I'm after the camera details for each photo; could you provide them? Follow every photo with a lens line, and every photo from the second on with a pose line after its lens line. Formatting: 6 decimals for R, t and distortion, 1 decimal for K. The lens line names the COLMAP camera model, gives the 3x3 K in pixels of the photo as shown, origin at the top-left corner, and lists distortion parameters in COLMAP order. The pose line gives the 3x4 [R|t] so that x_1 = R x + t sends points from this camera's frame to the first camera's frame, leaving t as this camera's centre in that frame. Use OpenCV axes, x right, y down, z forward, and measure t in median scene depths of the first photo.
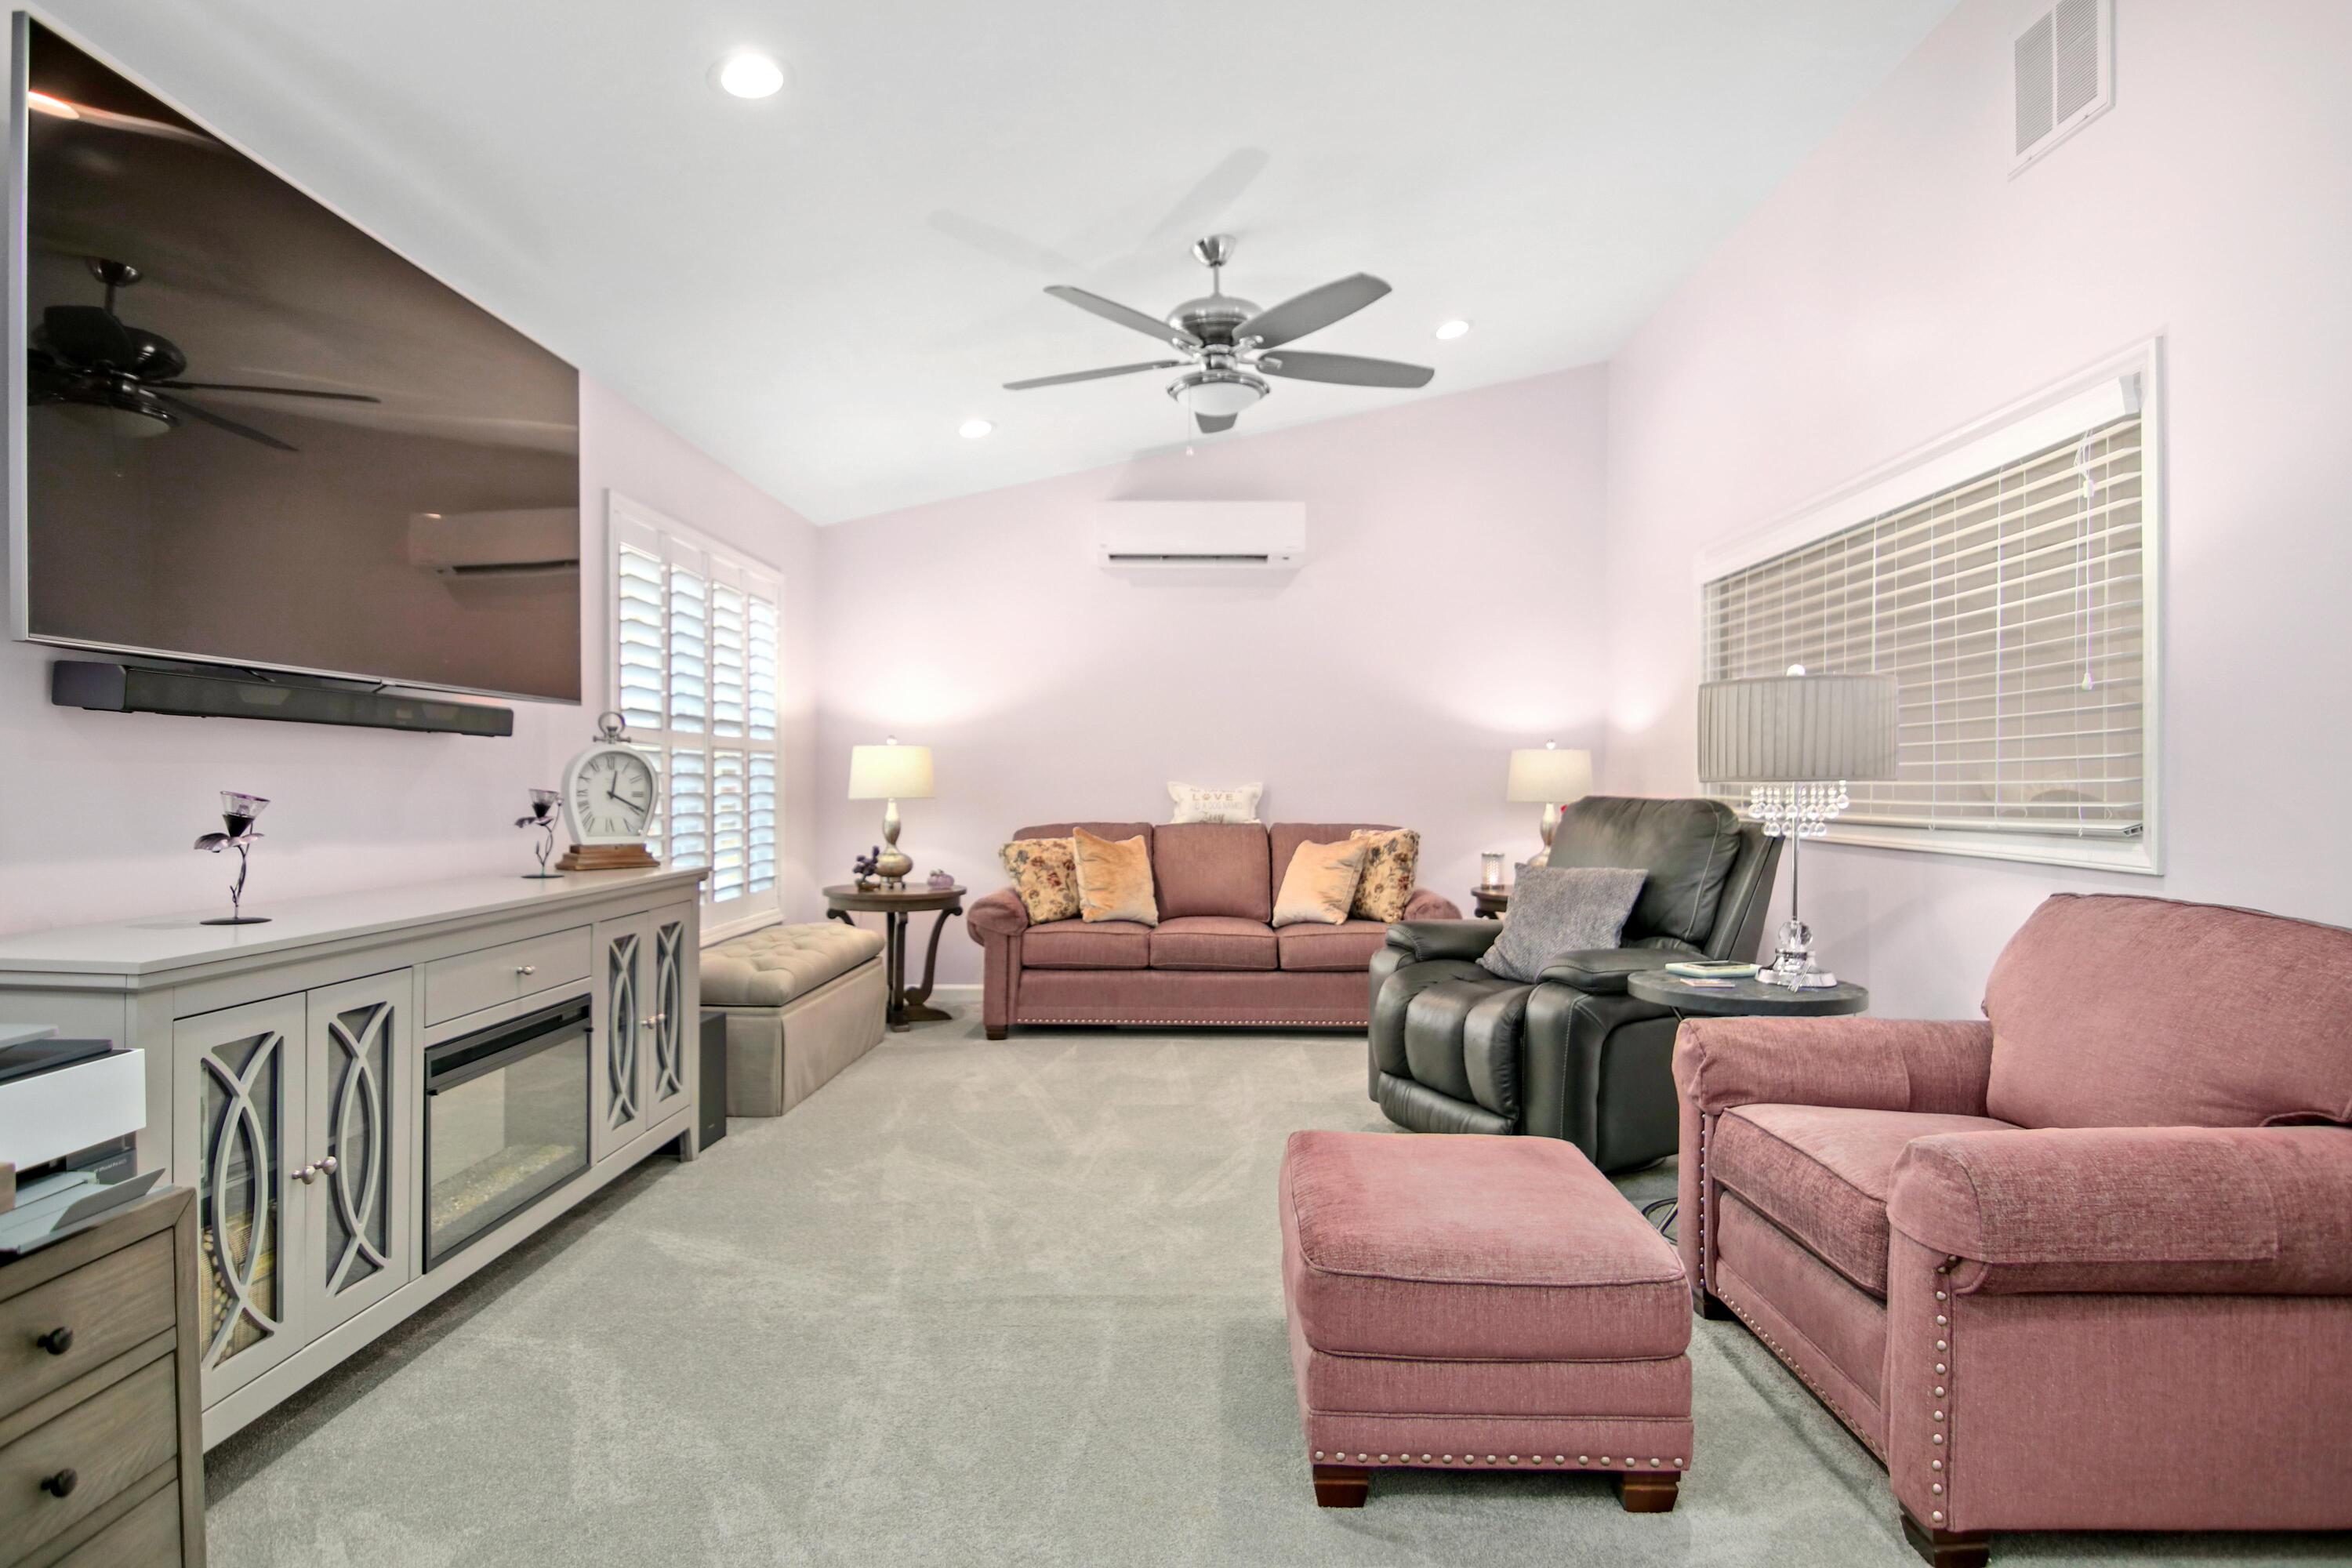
lens RADIAL K [[1217.9, 0, 1164.8], [0, 1217.9, 792.0], [0, 0, 1]] dist [0.001012, -0.015051]
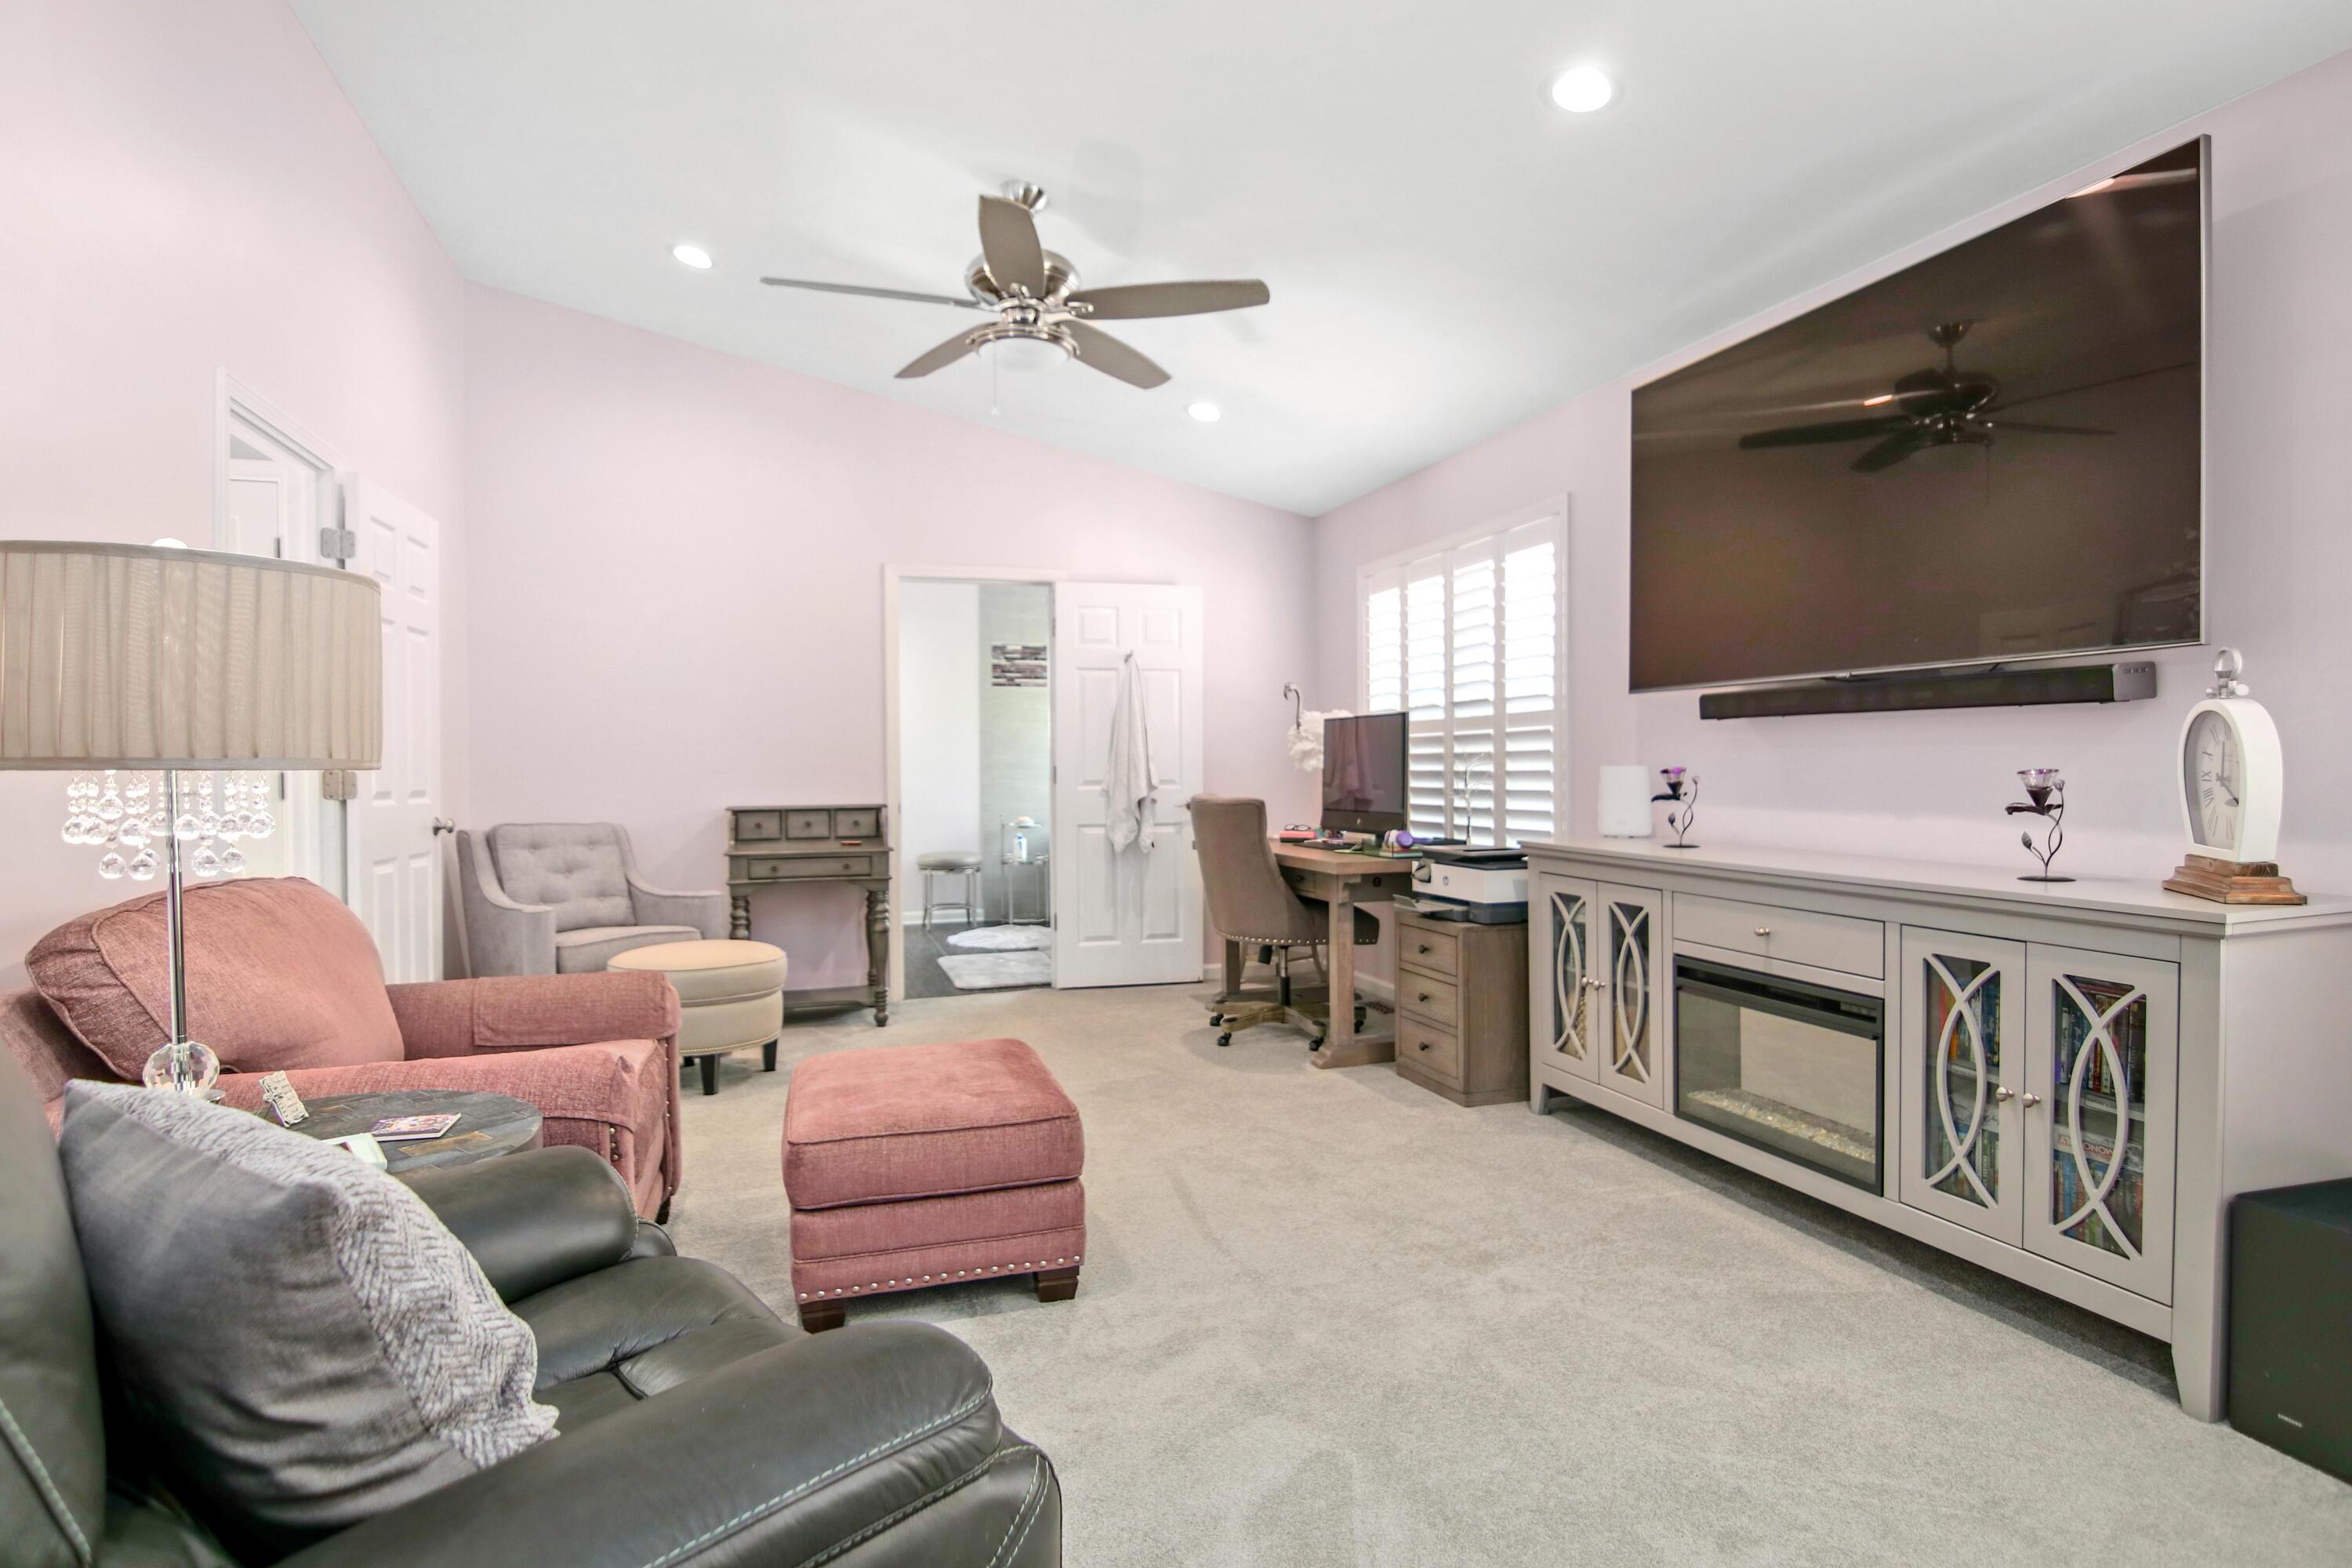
lens RADIAL K [[1250.3, 0, 1175.5], [0, 1250.3, 785.7], [0, 0, 1]] dist [-0.000838, -0.013935]
pose [[-0.938866, 0.010263, -0.344130, 0.294162], [-0.000122, 0.999546, 0.030142, -0.016623], [0.344283, 0.028341, -0.938438, 1.513532]]
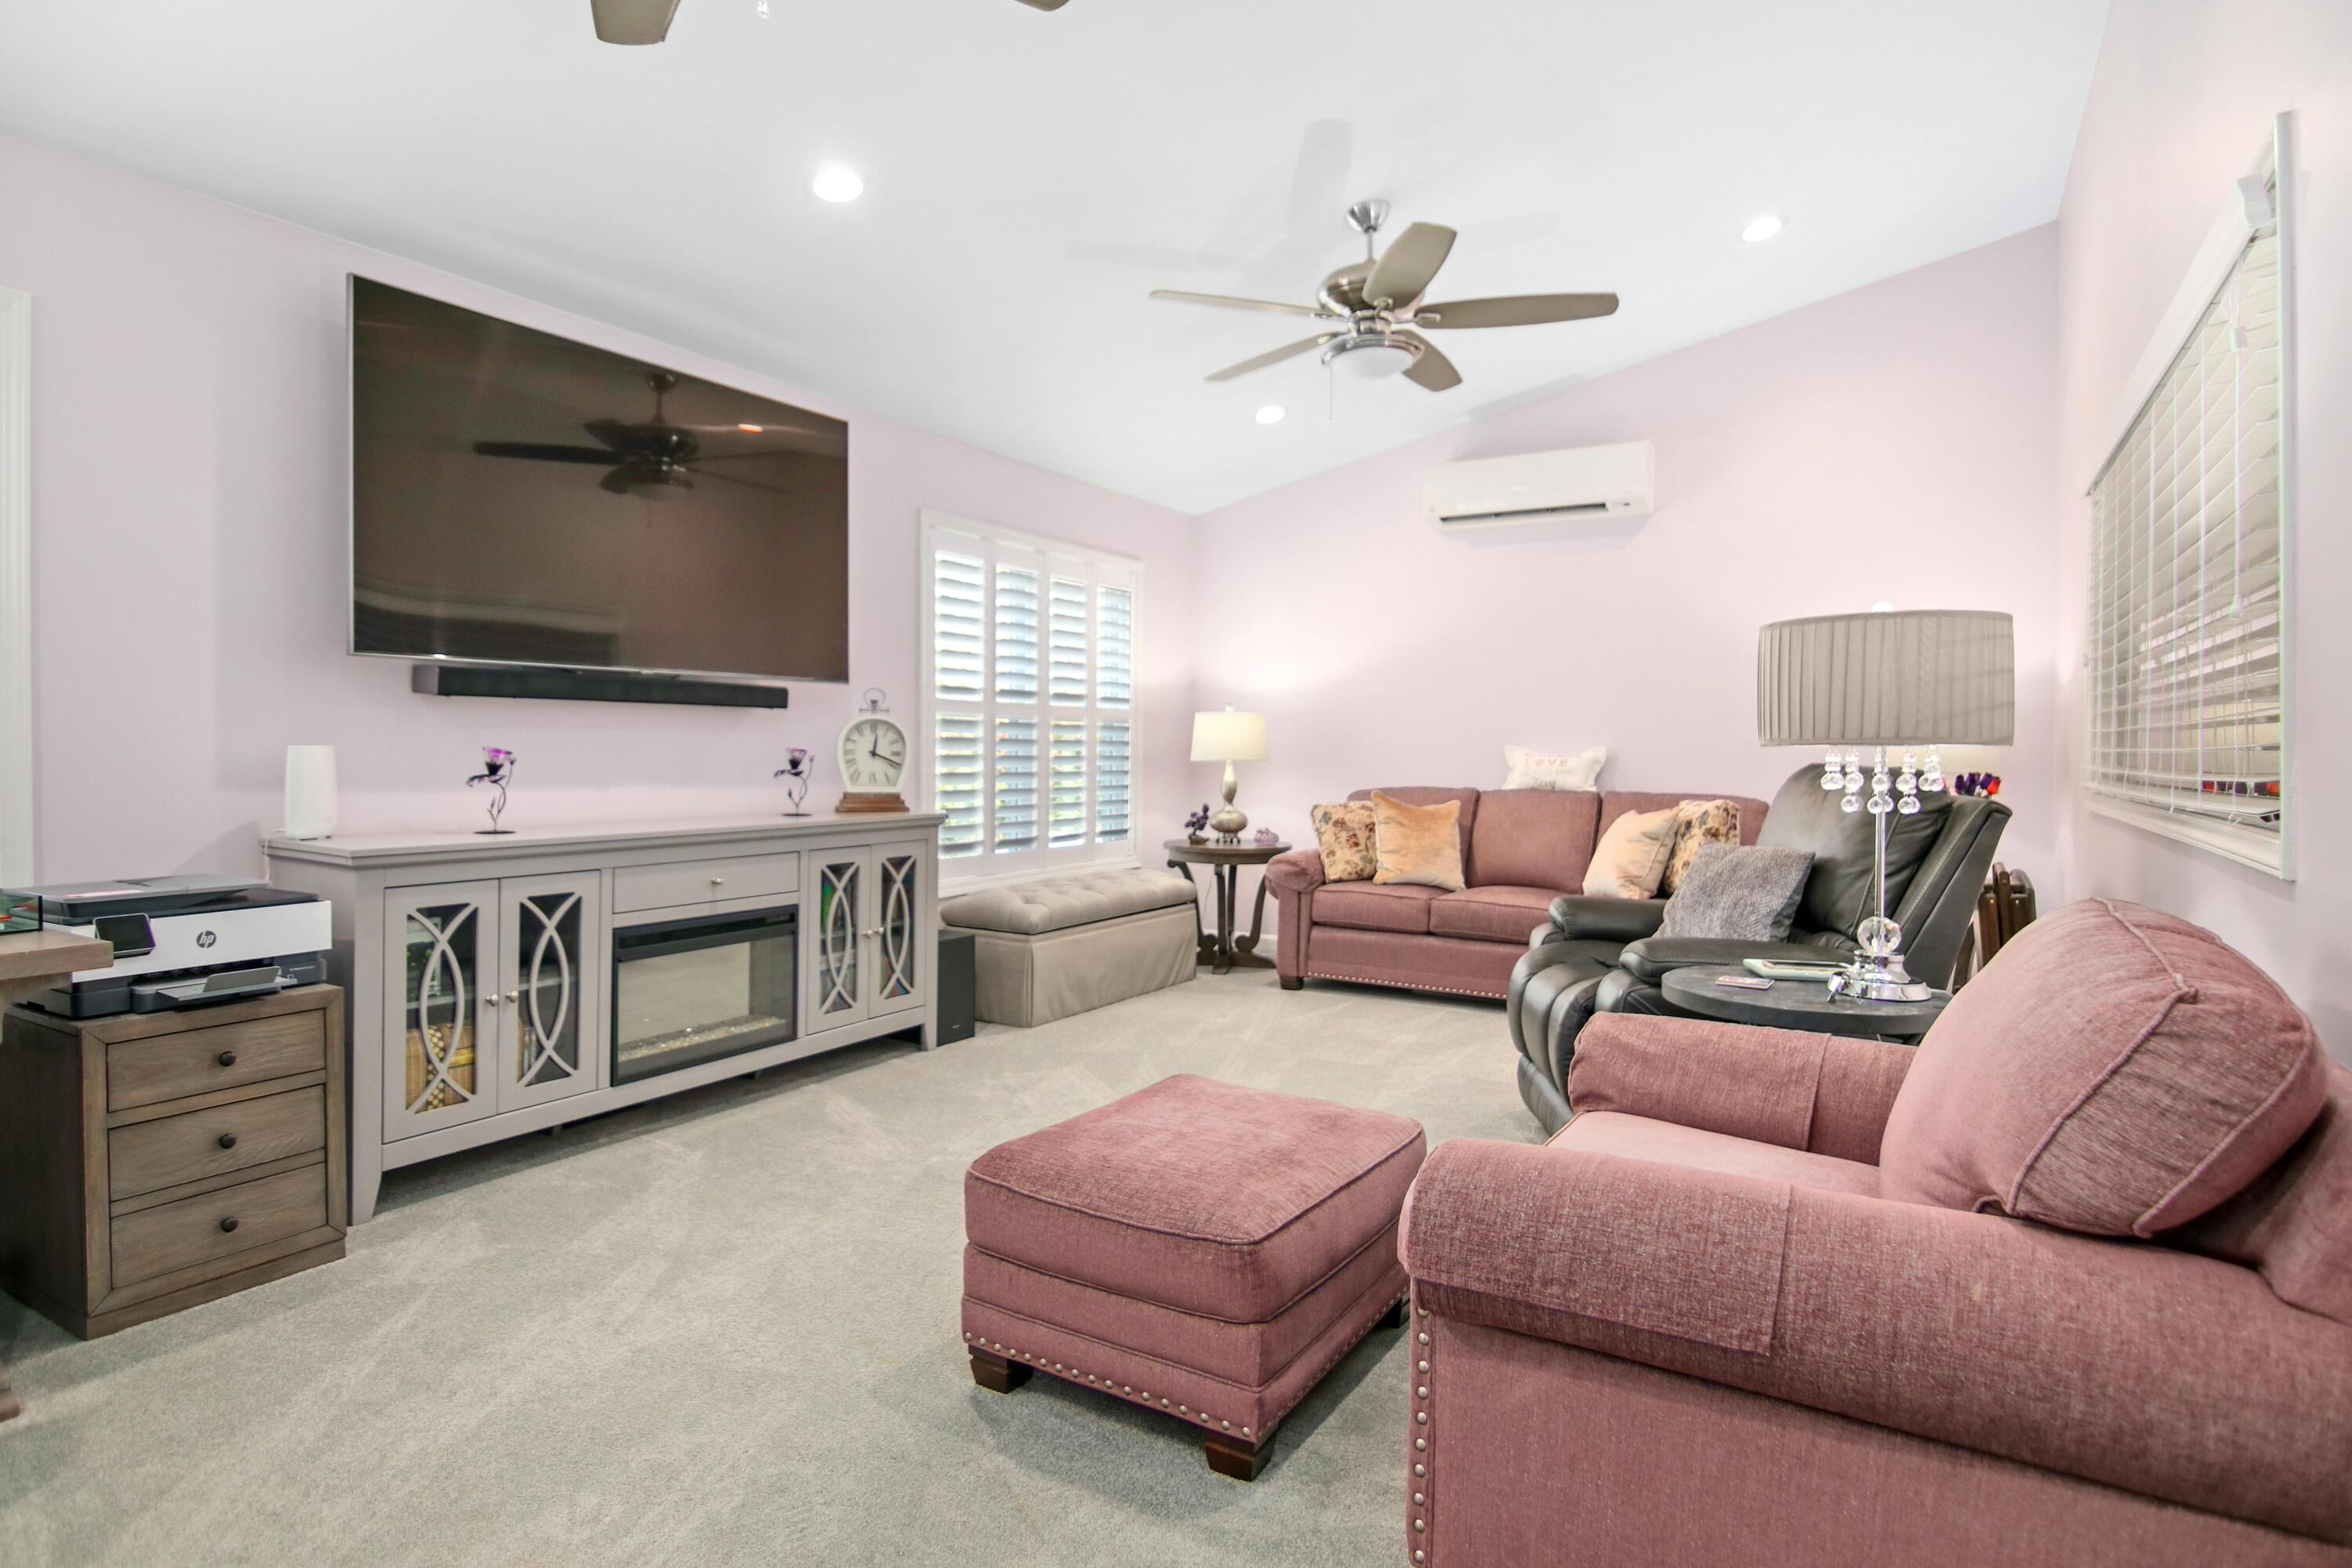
lens RADIAL K [[1209.3, 0, 1171.4], [0, 1209.3, 759.9], [0, 0, 1]] dist [-0.001077, -0.012856]
pose [[0.870114, 0.009343, -0.492763, 0.465336], [-0.008408, 0.999956, 0.004113, 0.001297], [0.492780, 0.000564, 0.870154, 0.062867]]
